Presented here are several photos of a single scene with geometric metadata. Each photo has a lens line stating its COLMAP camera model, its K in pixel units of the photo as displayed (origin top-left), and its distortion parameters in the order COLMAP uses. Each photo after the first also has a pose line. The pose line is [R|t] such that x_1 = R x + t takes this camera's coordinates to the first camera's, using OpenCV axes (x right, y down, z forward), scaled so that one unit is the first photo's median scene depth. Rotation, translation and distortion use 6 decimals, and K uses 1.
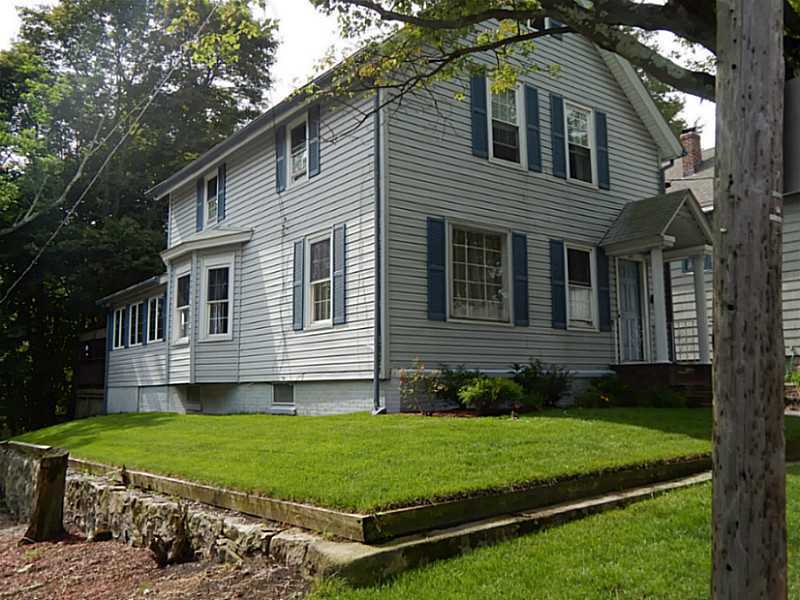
lens RADIAL K [[719.8, 0, 400.0], [0, 719.8, 300.0], [0, 0, 1]] dist [-0.196103, 0.000830]
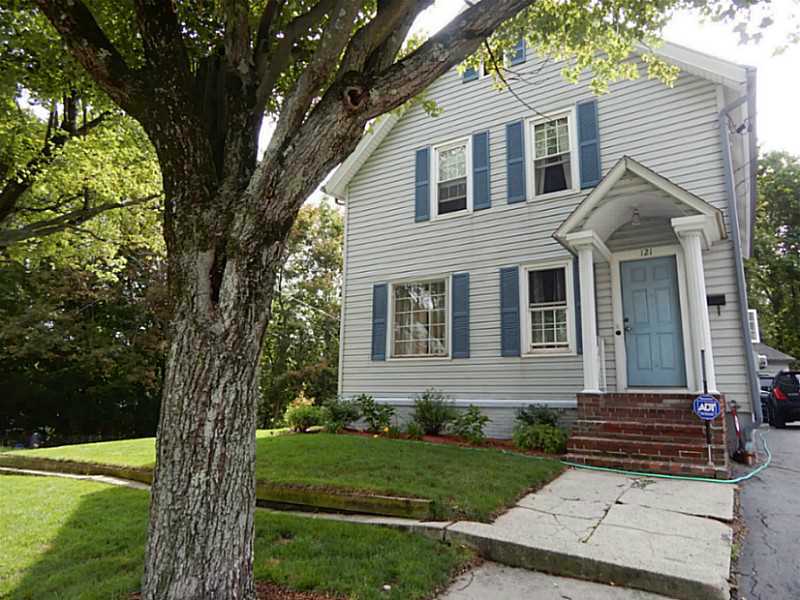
lens RADIAL K [[521.9, 0, 400.0], [0, 521.9, 300.0], [0, 0, 1]] dist [-0.002953, -0.004407]
pose [[0.373987, -0.184251, -0.908947, 0.855785], [0.083279, 0.982779, -0.164952, 0.071490], [0.923687, -0.014007, 0.382891, 0.607620]]
